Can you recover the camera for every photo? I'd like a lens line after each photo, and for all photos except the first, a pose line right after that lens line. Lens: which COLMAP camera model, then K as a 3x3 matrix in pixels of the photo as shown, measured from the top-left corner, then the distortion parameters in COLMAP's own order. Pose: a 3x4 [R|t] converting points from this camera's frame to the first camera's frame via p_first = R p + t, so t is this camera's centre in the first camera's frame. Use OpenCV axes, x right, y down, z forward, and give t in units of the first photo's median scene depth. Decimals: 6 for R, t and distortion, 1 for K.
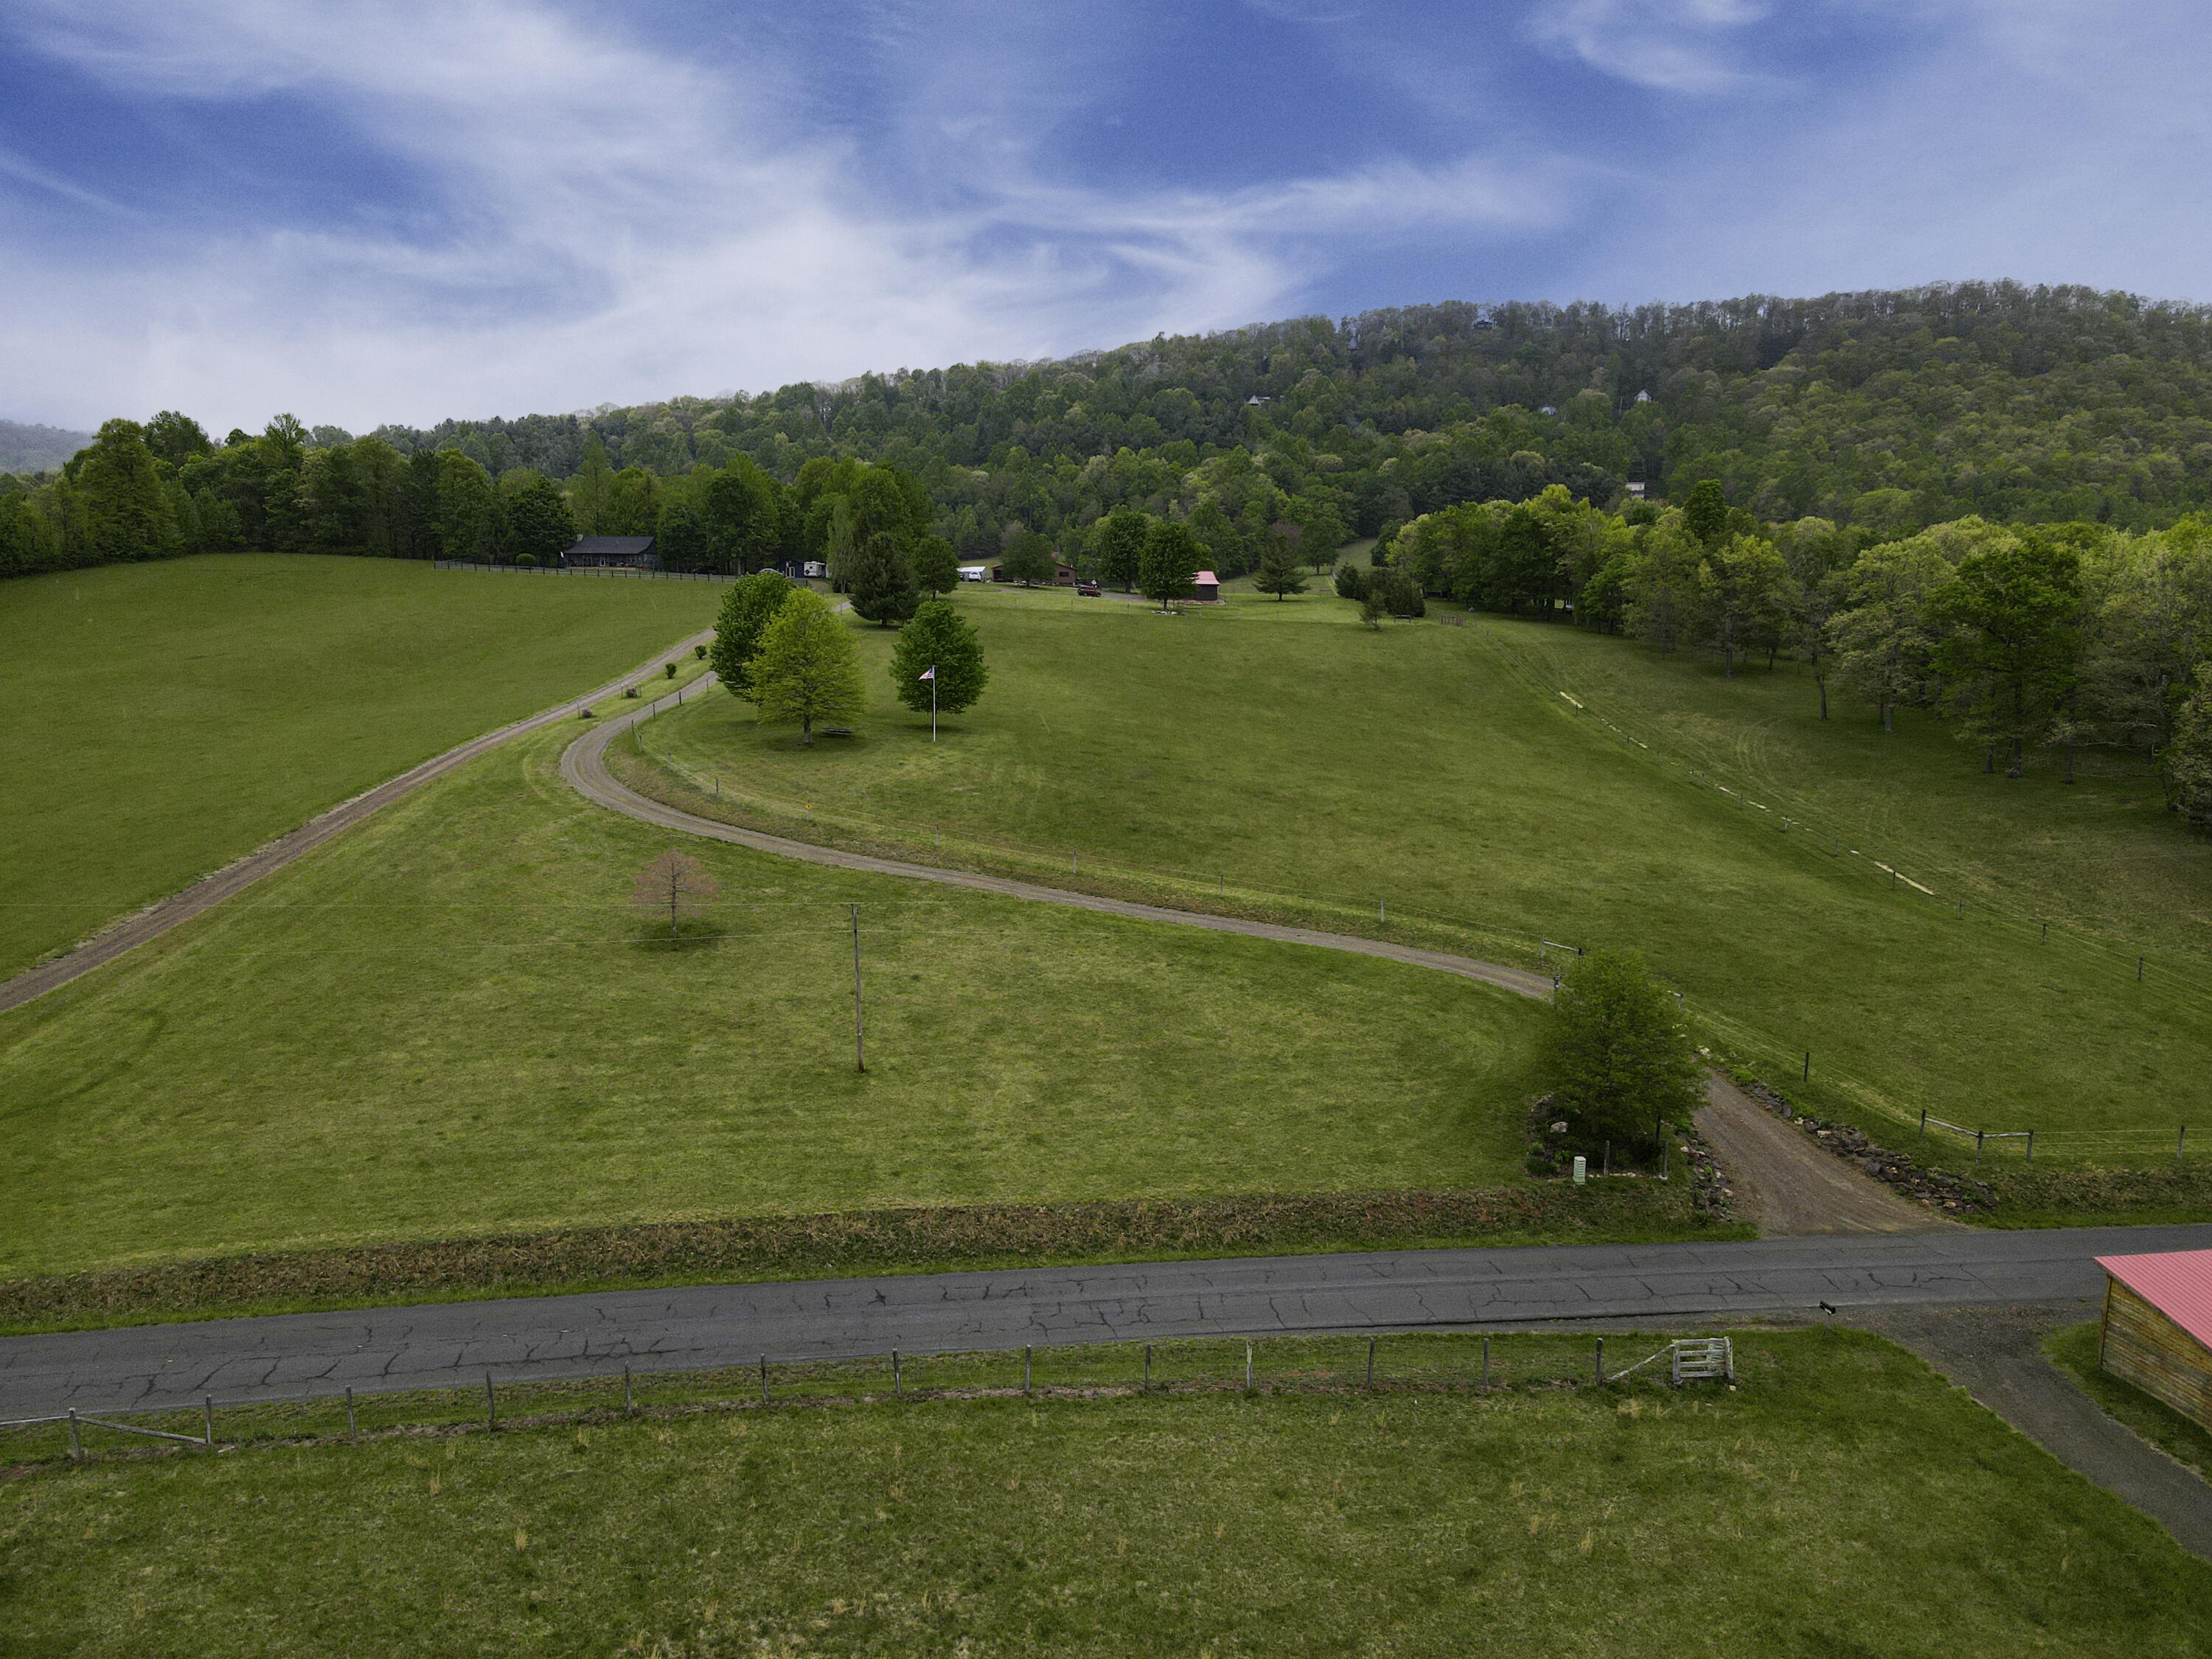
lens RADIAL K [[1606.7, 0, 1110.4], [0, 1606.7, 825.8], [0, 0, 1]] dist [0.005299, 0.013316]
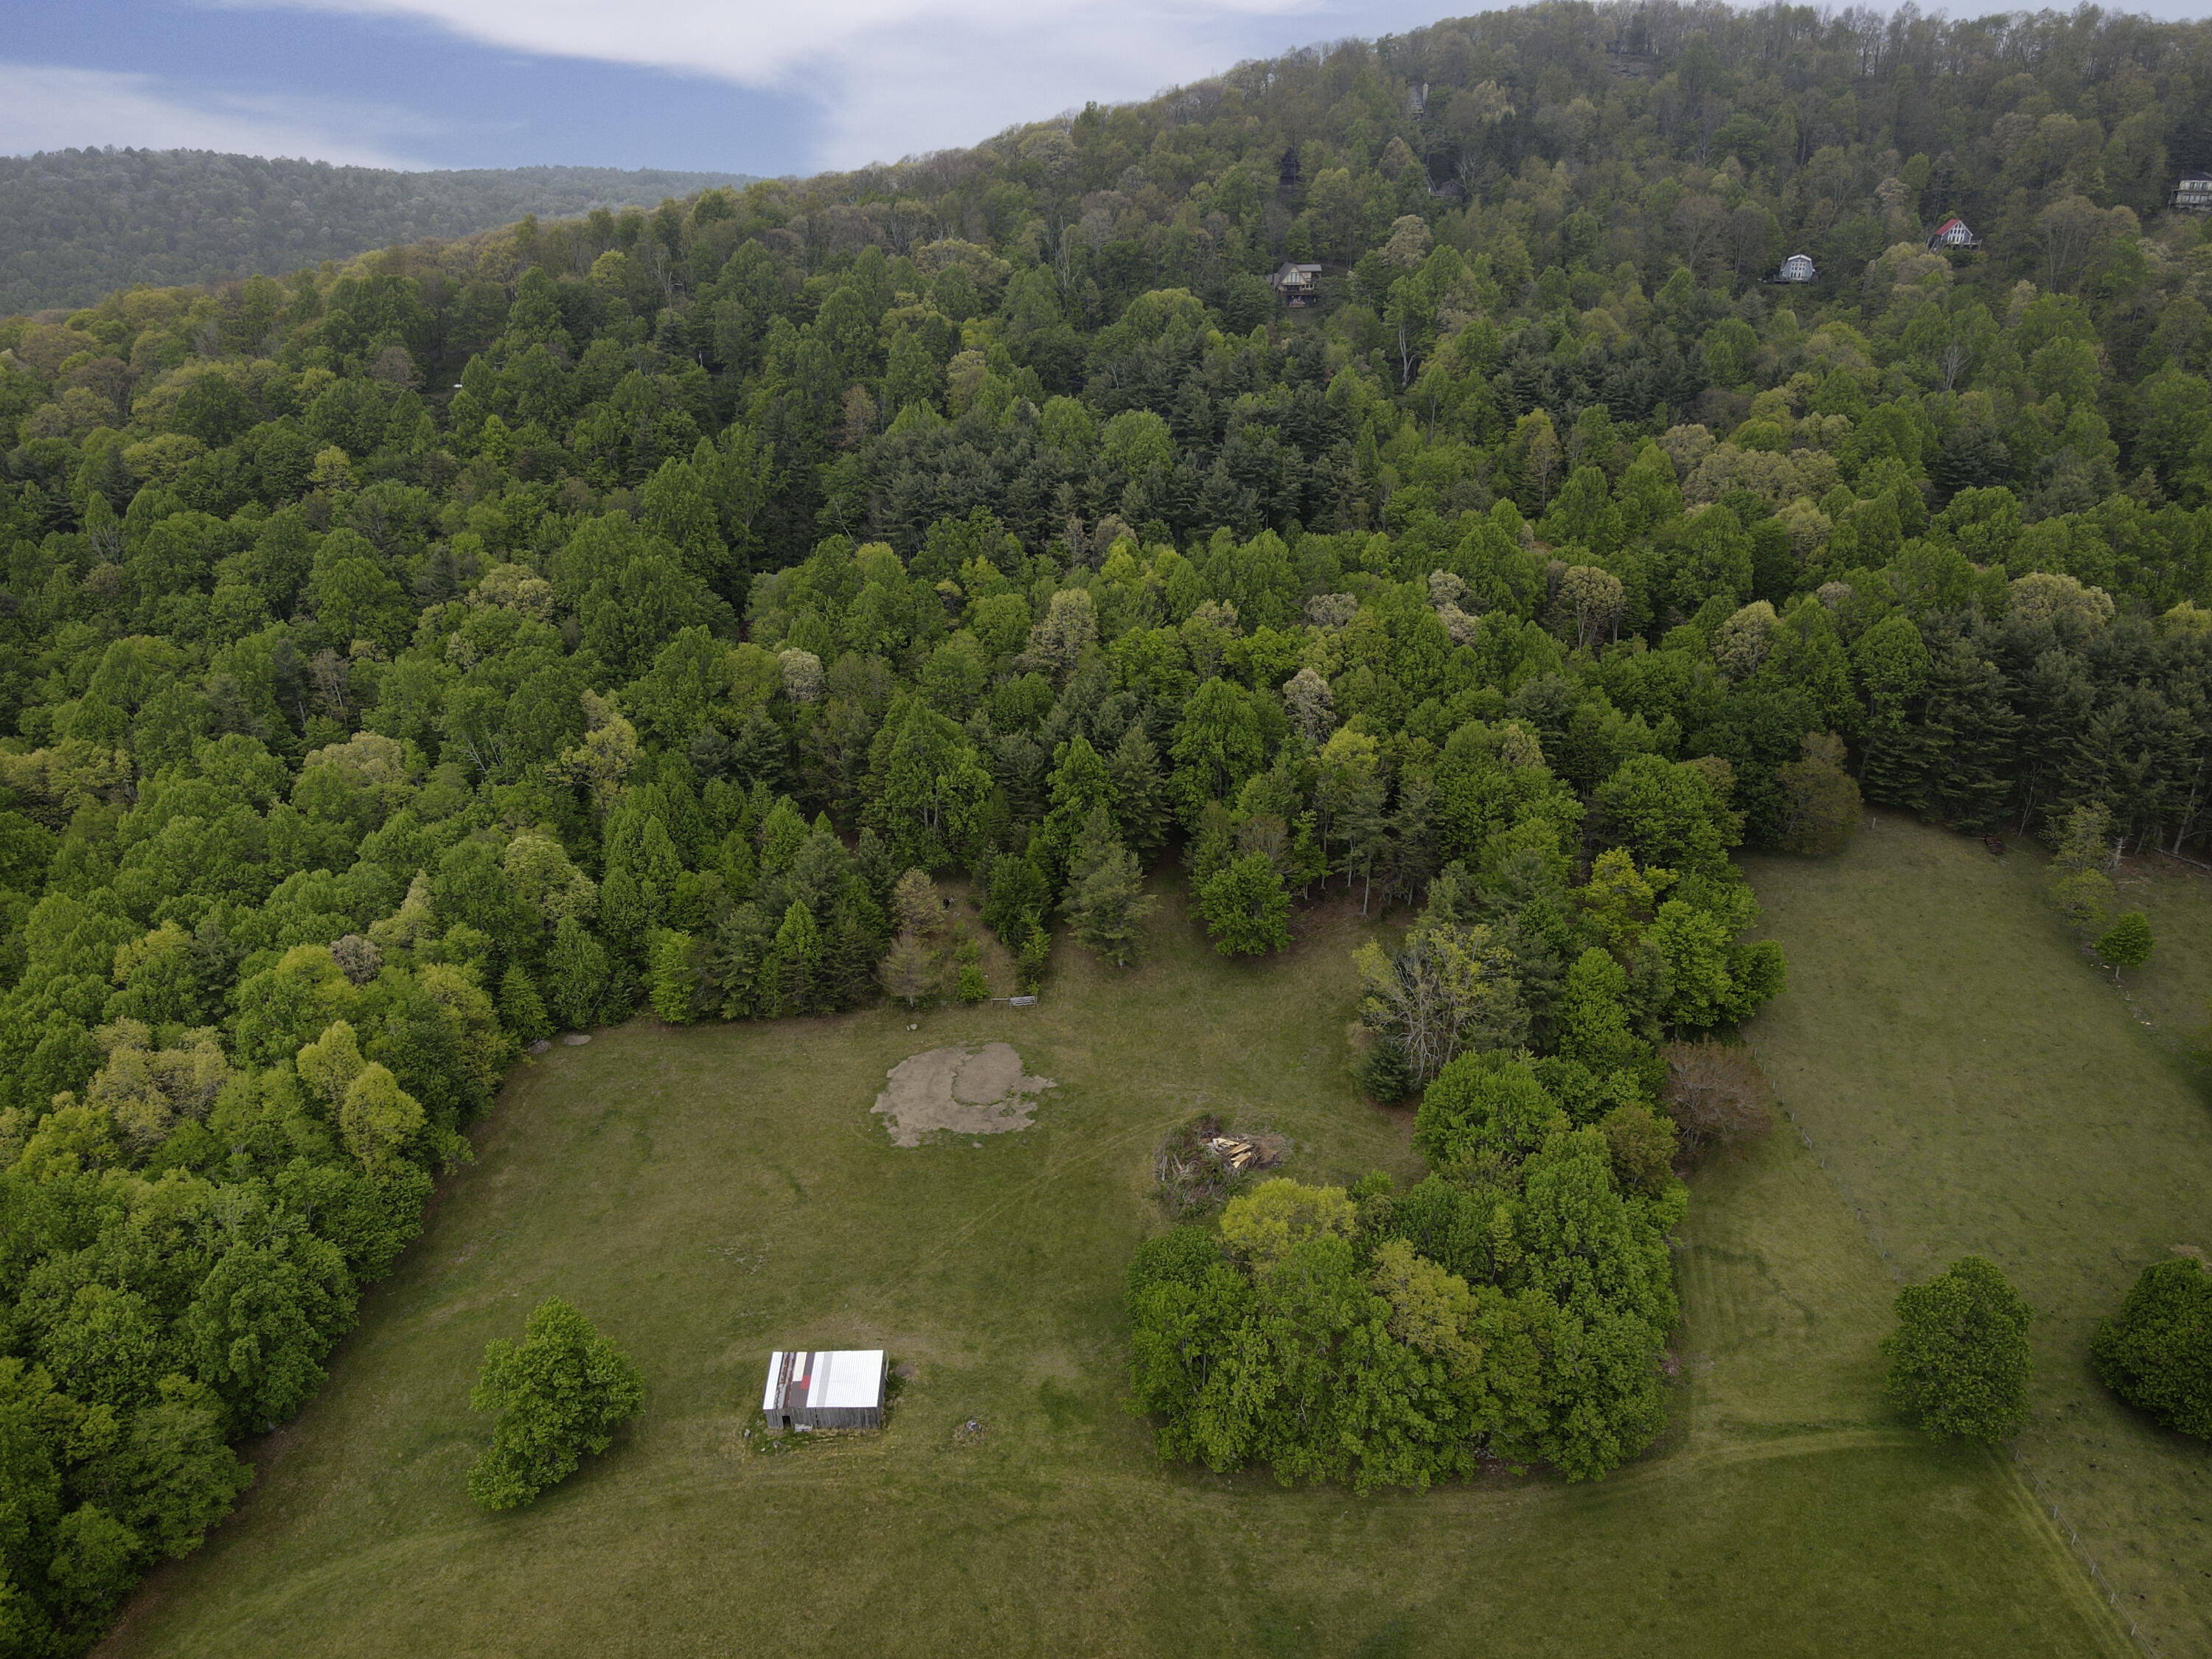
lens RADIAL K [[1606.7, 0, 1101.0], [0, 1606.7, 834.3], [0, 0, 1]] dist [0.005299, 0.013316]
pose [[0.992202, -0.058437, 0.110092, -0.047421], [0.029300, 0.967883, 0.249689, -0.253415], [-0.121147, -0.244516, 0.962047, 0.526078]]
